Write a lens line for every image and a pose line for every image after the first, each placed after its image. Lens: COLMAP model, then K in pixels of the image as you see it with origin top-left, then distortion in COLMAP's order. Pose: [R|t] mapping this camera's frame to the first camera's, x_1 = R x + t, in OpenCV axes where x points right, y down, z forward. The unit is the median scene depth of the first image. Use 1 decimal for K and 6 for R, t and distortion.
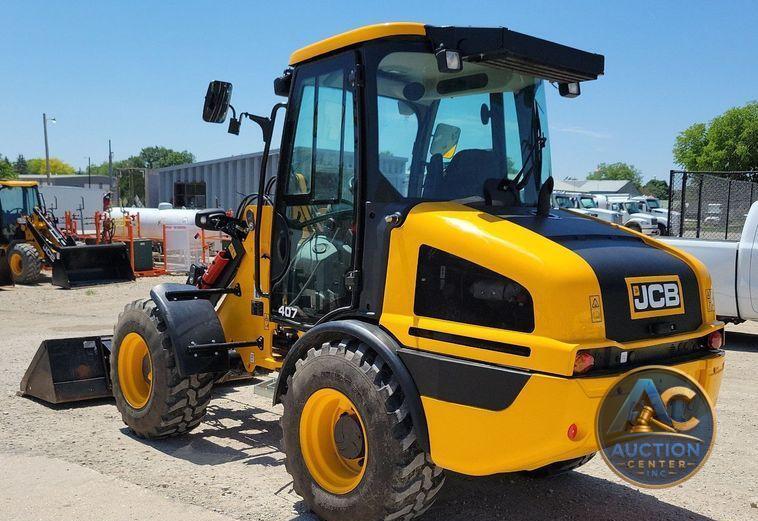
lens RADIAL K [[838.4, 0, 436.4], [0, 838.4, 301.3], [0, 0, 1]] dist [0.003439, 0.002877]
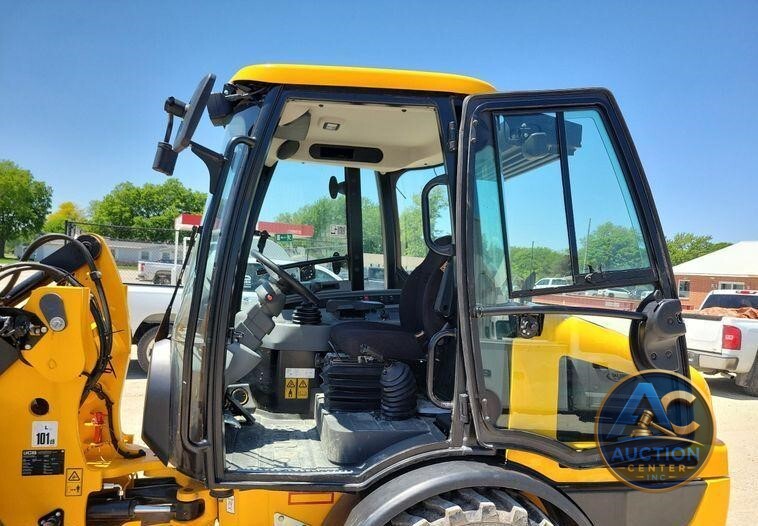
lens RADIAL K [[557.1, 0, 400.5], [0, 557.1, 291.5], [0, 0, 1]] dist [0.054640, -0.034504]
pose [[0.542543, -0.018754, 0.839819, -0.483125], [0.045033, 0.998962, -0.006785, -0.113988], [-0.838820, 0.041501, 0.542825, 0.688447]]
